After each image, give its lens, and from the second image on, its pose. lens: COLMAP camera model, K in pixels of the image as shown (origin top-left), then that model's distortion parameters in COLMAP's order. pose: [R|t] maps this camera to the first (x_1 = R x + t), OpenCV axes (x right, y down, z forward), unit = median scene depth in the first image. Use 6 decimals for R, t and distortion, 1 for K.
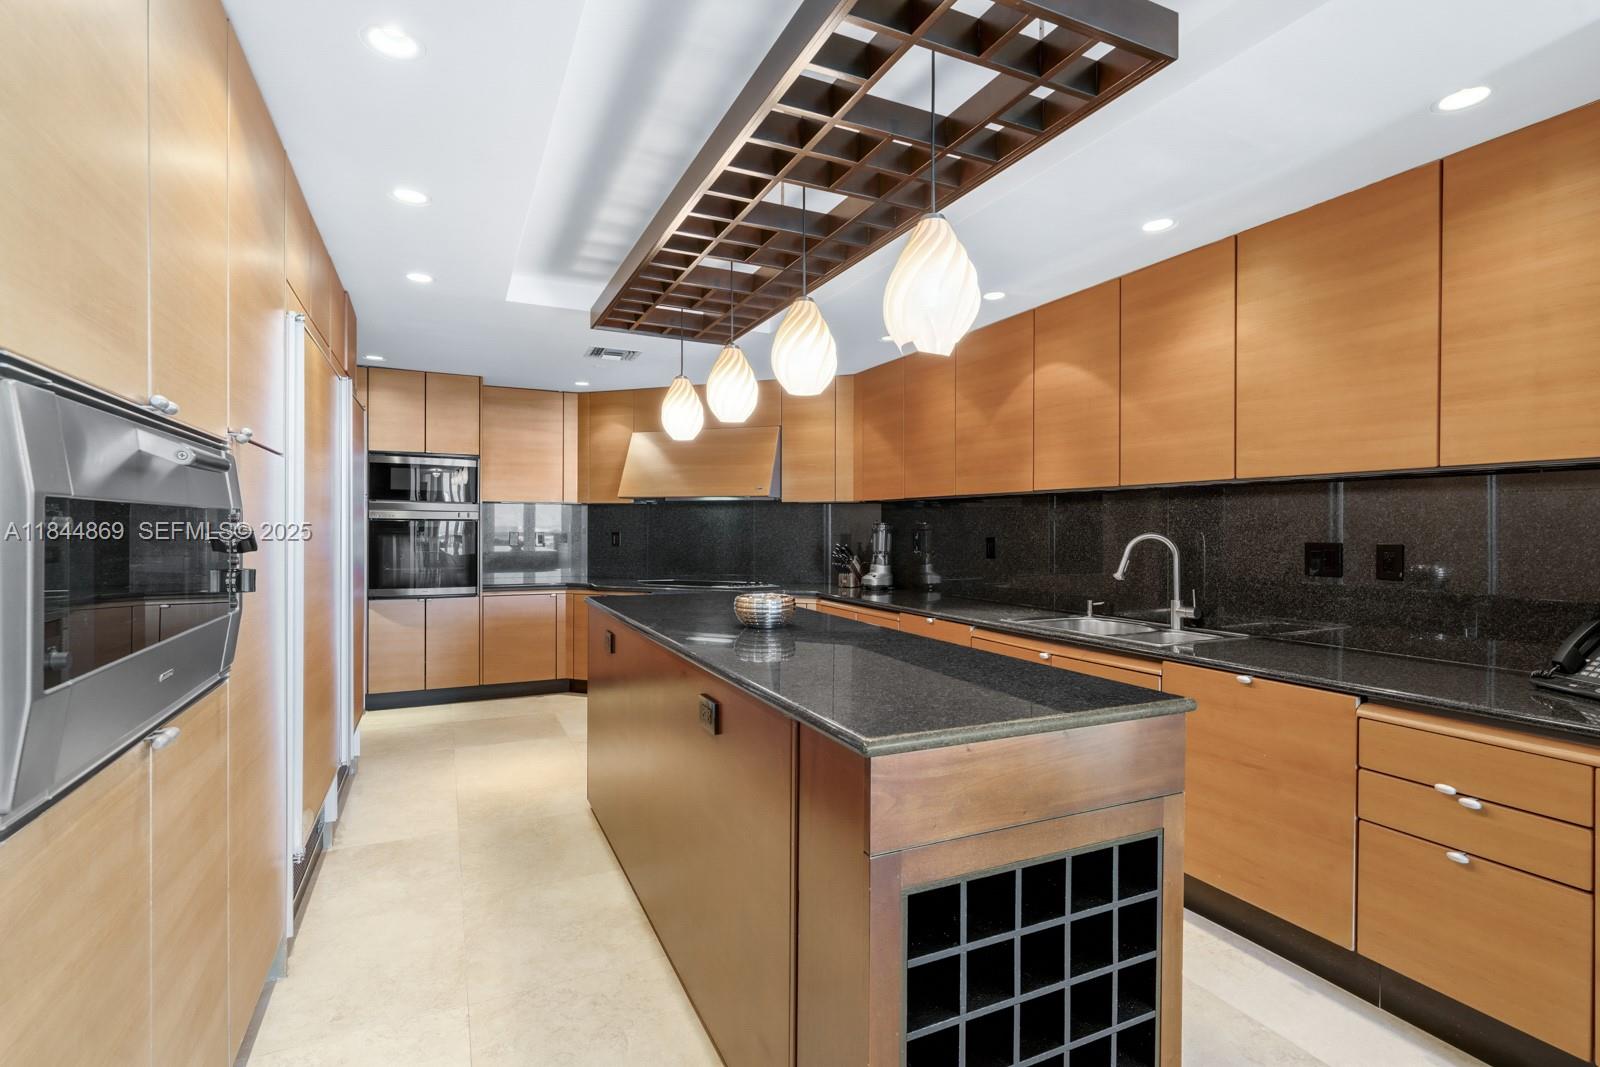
lens RADIAL K [[731.3, 0, 800.0], [0, 731.3, 533.5], [0, 0, 1]] dist [0.000132, 0.000015]
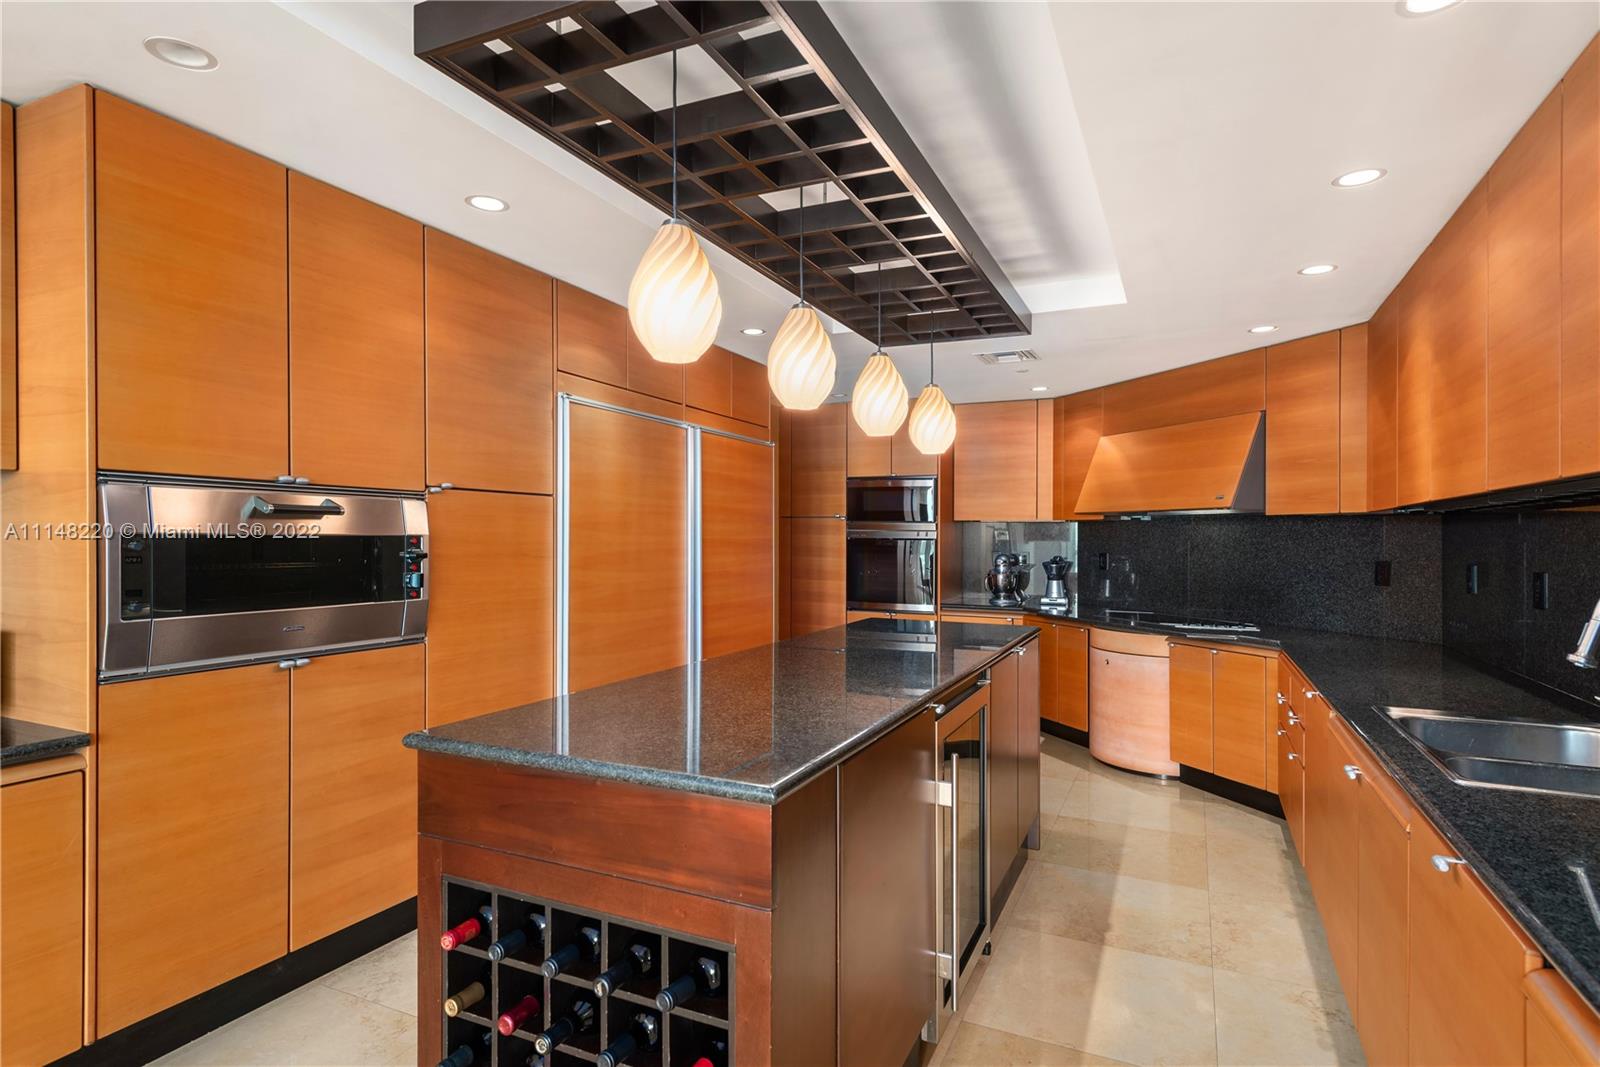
lens RADIAL K [[825.5, 0, 800.0], [0, 825.5, 533.5], [0, 0, 1]] dist [0.000645, 0.000225]
pose [[0.615627, -0.001865, -0.788036, 0.341158], [-0.016337, 0.999752, -0.015128, -0.005810], [0.787868, 0.022187, 0.615444, 0.148194]]
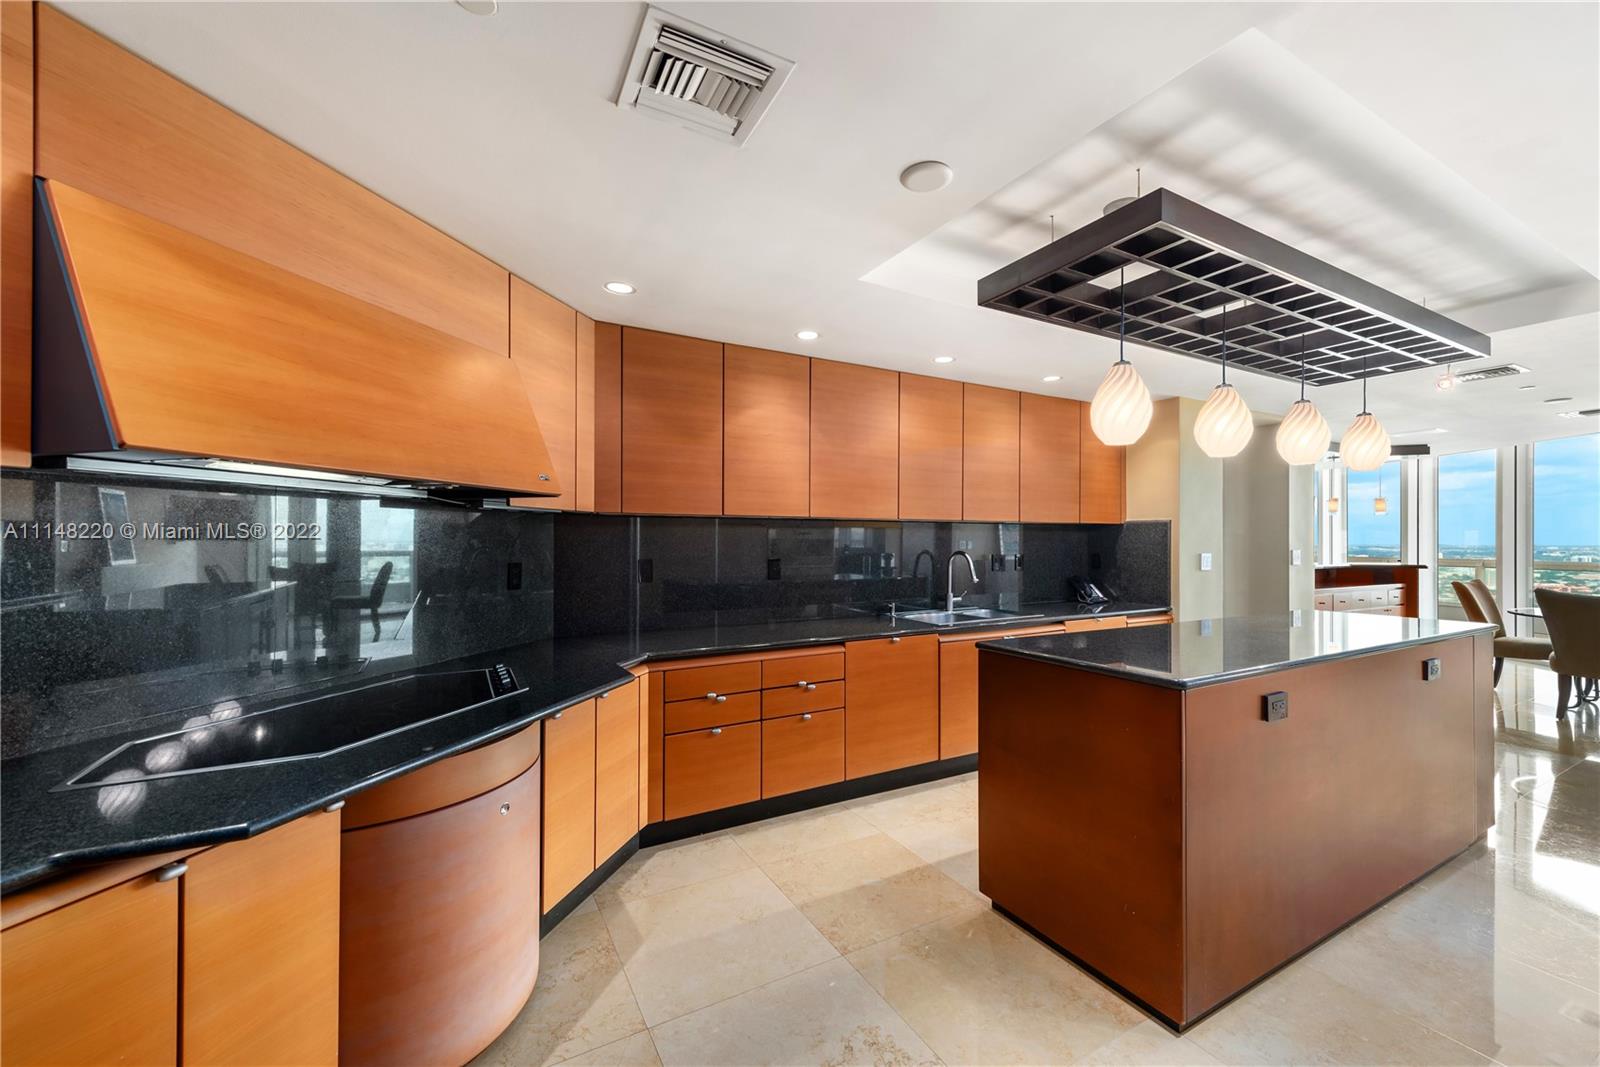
lens RADIAL K [[623.9, 0, 800.0], [0, 623.9, 533.5], [0, 0, 1]] dist [0.000883, 0.000044]
pose [[-0.035220, 0.024429, 0.999081, -0.550094], [0.017527, 0.999563, -0.023823, -0.007774], [-0.999226, 0.016671, -0.035633, 0.891526]]
